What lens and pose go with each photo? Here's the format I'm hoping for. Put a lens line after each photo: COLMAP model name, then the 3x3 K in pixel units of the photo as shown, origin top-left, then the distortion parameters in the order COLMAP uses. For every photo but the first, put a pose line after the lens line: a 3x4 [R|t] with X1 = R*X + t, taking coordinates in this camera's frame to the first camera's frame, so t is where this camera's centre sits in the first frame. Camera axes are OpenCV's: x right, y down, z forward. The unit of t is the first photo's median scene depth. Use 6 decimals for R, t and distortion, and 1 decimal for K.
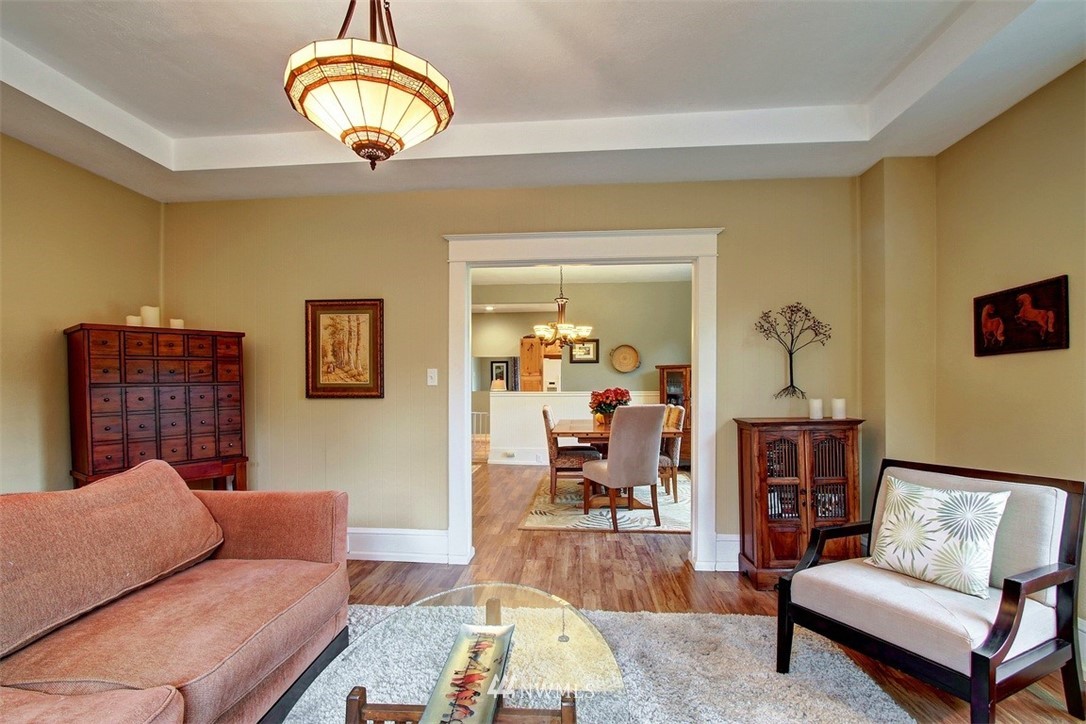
lens RADIAL K [[498.0, 0, 540.2], [0, 498.0, 359.1], [0, 0, 1]] dist [-0.001067, -0.000046]
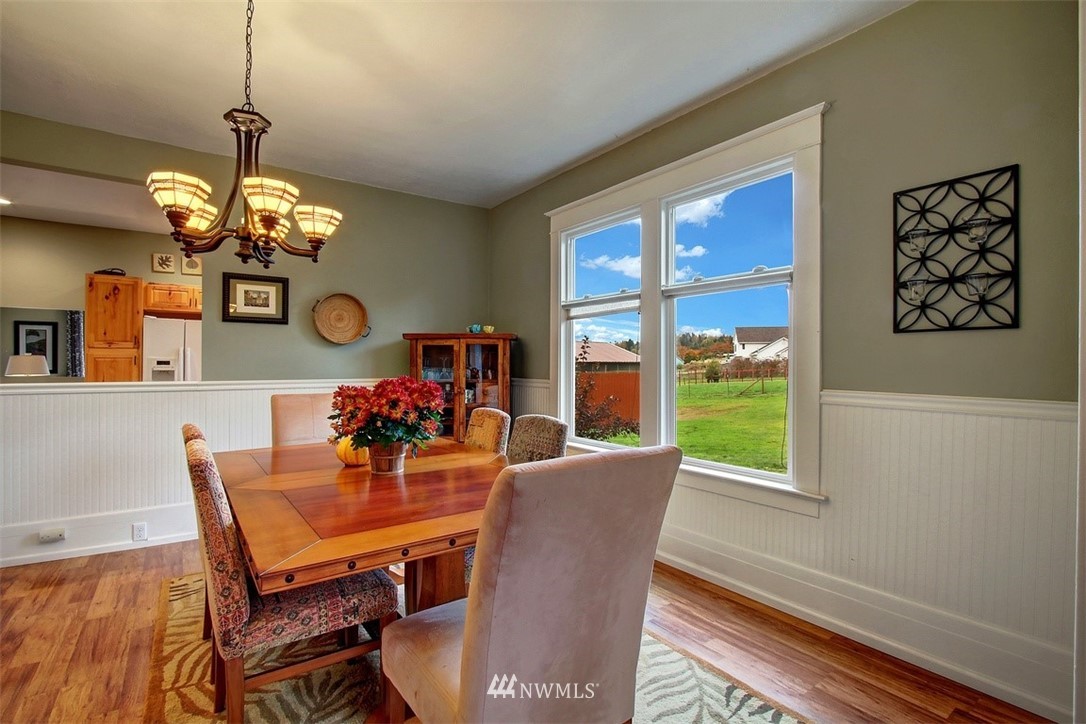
lens RADIAL K [[507.9, 0, 543.9], [0, 507.9, 356.3], [0, 0, 1]] dist [-0.021591, -0.000103]
pose [[0.762614, 0.015259, 0.646674, -0.012980], [-0.037131, 0.999106, 0.020213, 0.015755], [-0.645788, -0.039426, 0.762498, 0.333571]]
